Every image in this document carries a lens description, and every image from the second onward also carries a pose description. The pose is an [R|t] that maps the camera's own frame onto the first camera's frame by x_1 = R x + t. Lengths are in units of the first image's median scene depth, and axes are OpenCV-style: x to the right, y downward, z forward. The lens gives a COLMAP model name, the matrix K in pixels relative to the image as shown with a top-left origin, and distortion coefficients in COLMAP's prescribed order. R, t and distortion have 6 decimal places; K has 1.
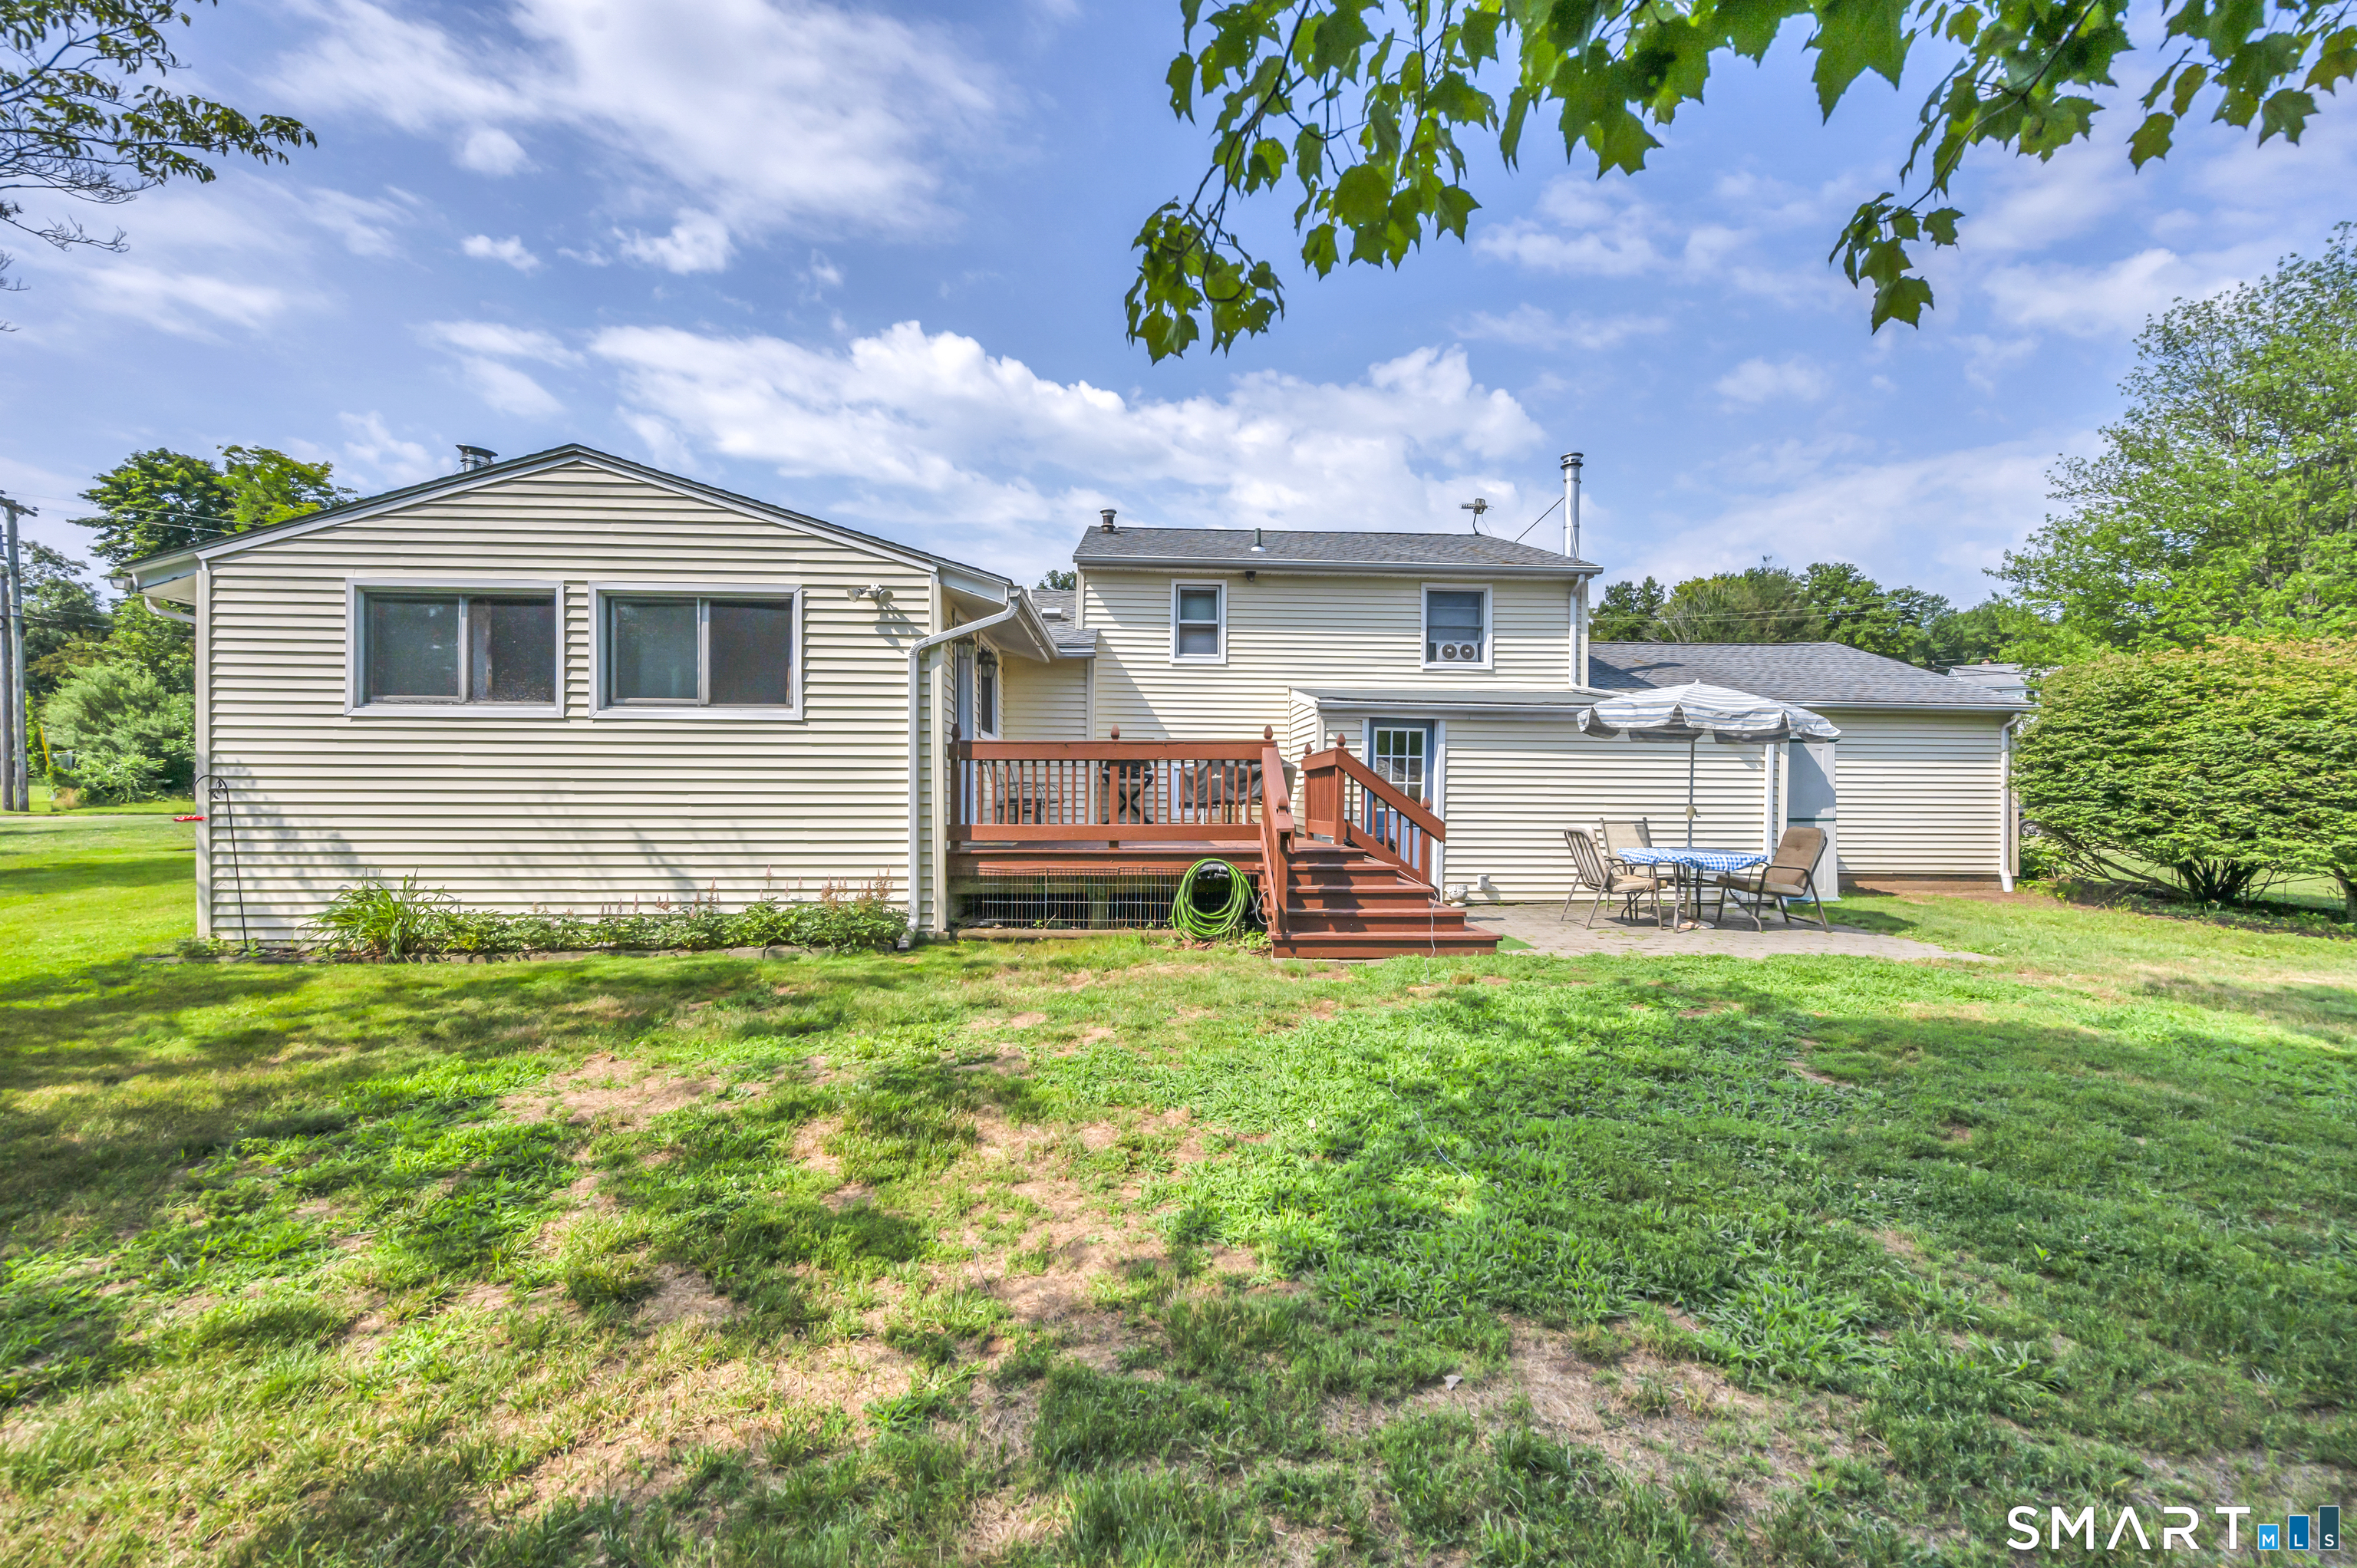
lens RADIAL K [[957.8, 0, 1182.8], [0, 957.8, 799.7], [0, 0, 1]] dist [-0.002477, -0.000213]
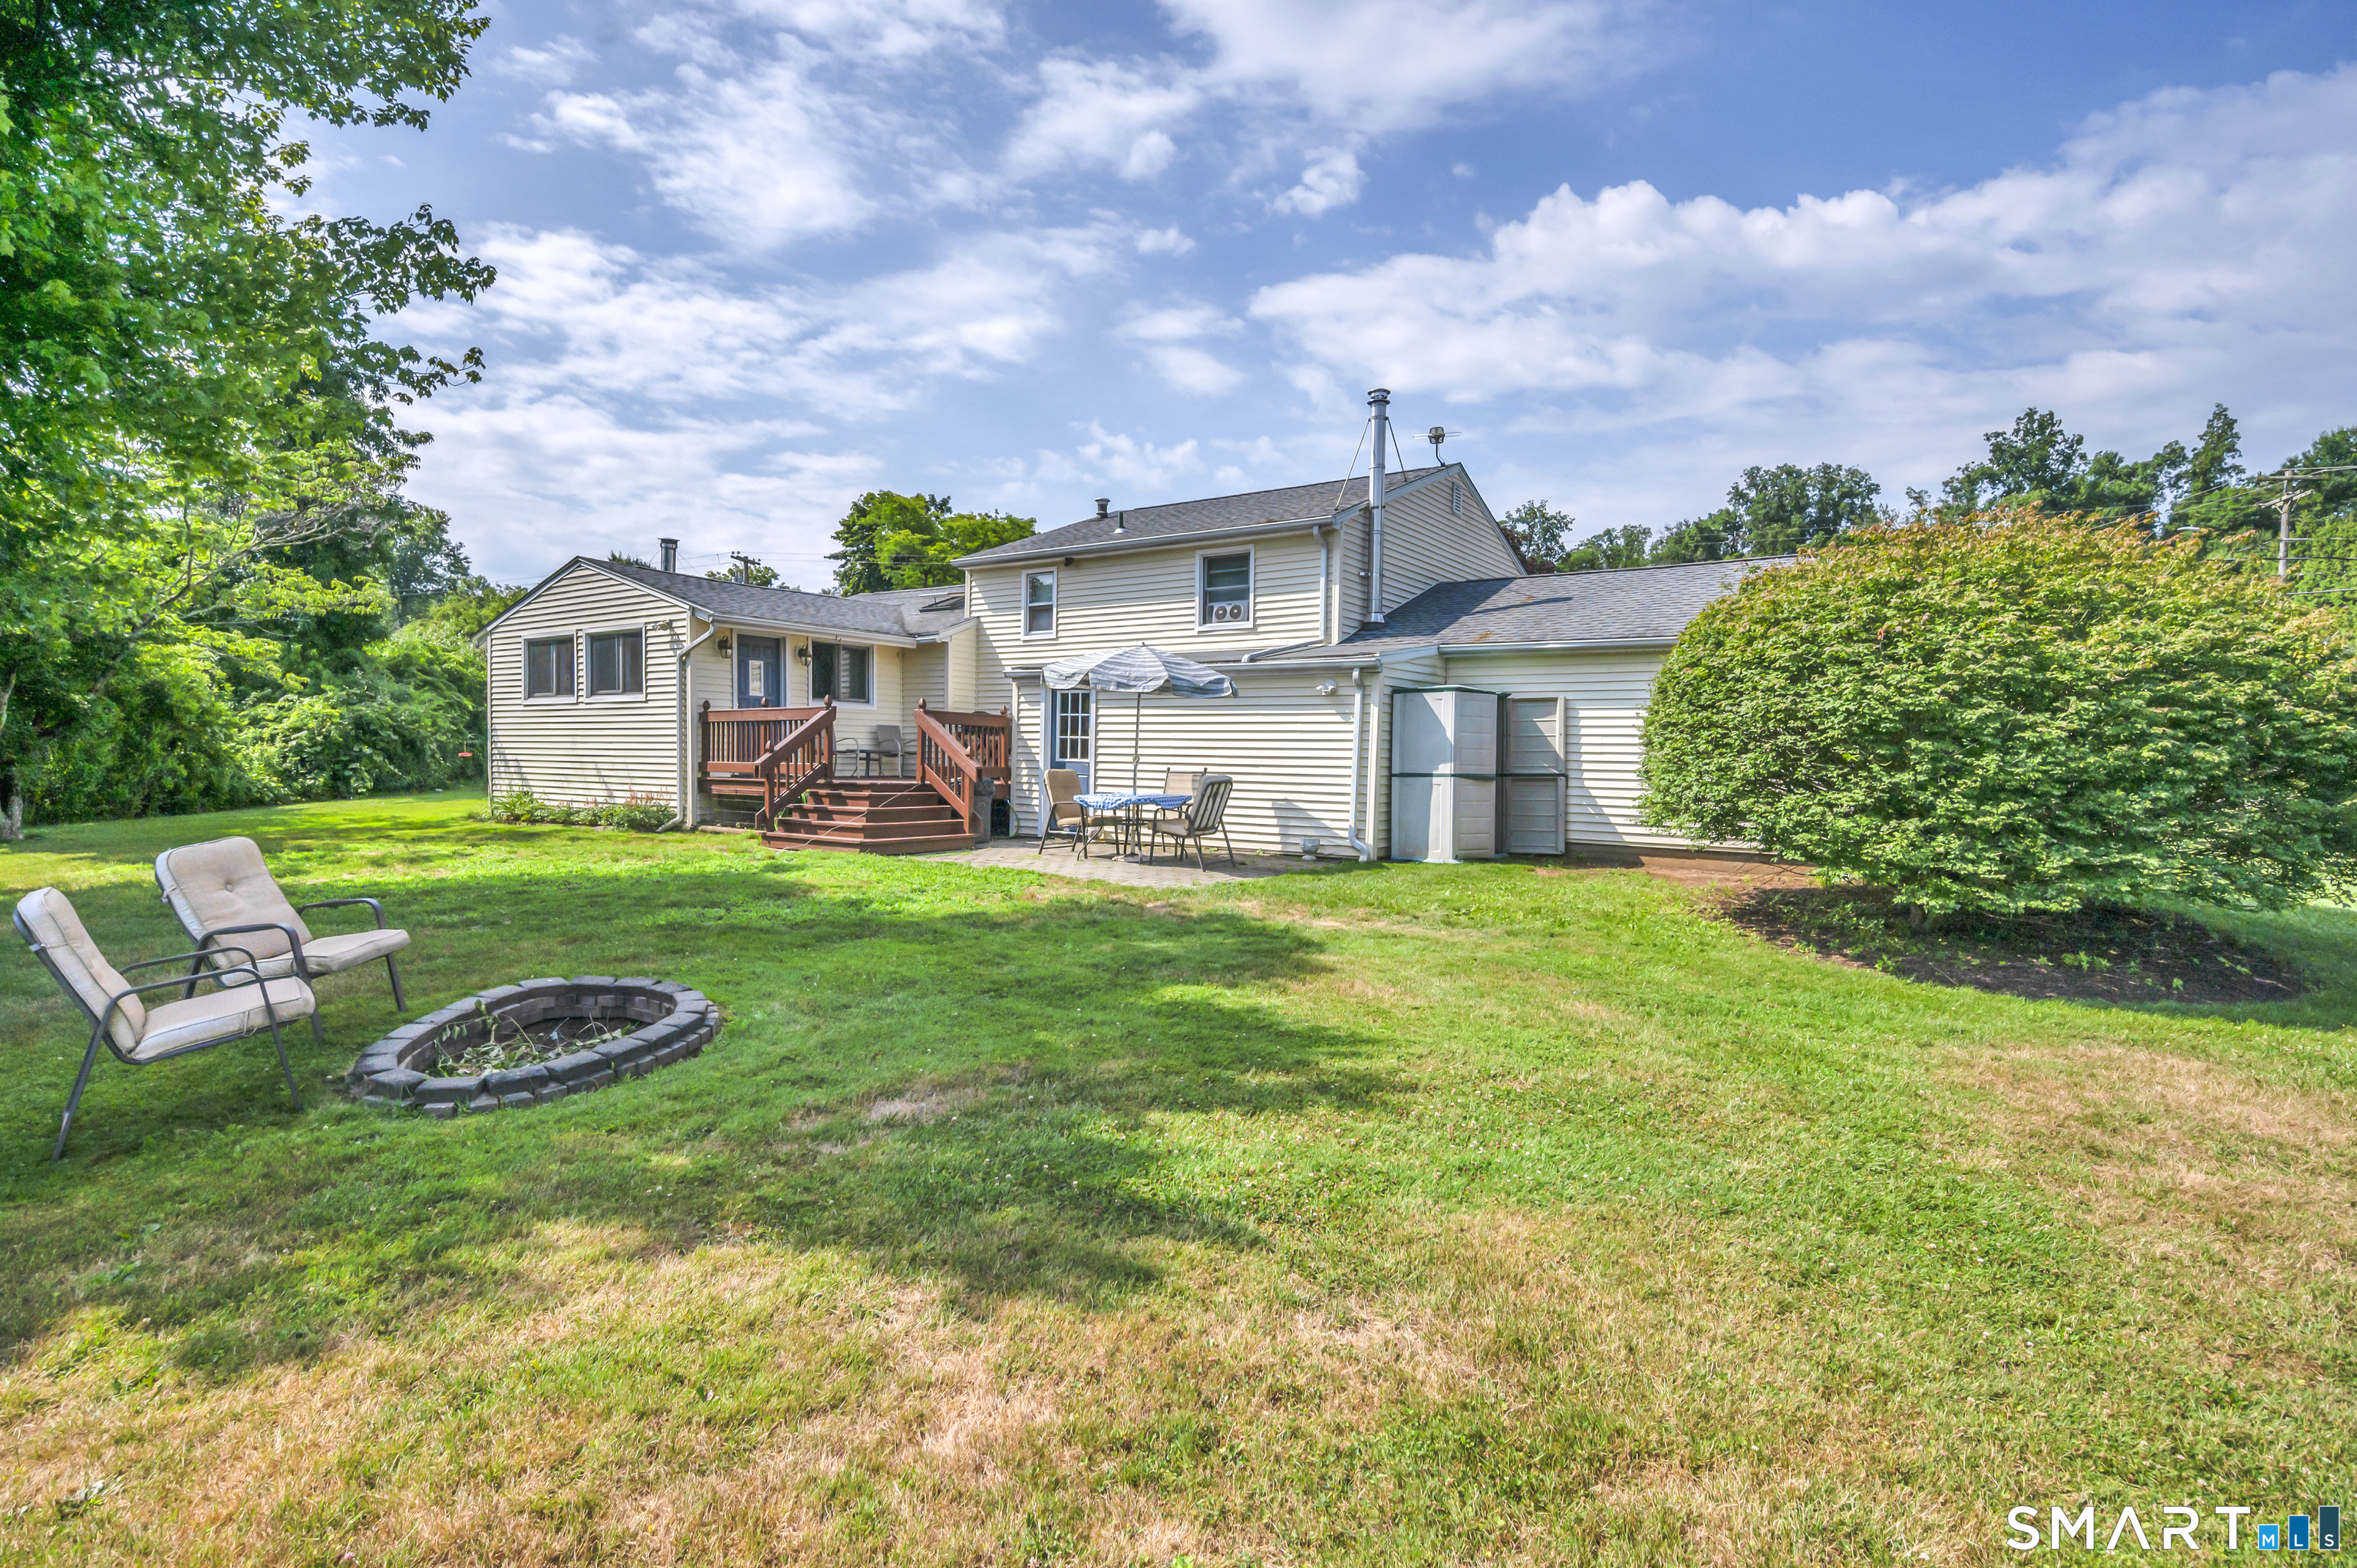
lens RADIAL K [[1203.0, 0, 1178.5], [0, 1203.0, 784.0], [0, 0, 1]] dist [-0.011056, -0.000020]
pose [[0.770592, 0.021426, -0.636969, 0.333440], [-0.016979, 0.999770, 0.013088, 0.004557], [0.637103, 0.000729, 0.770778, -0.012107]]
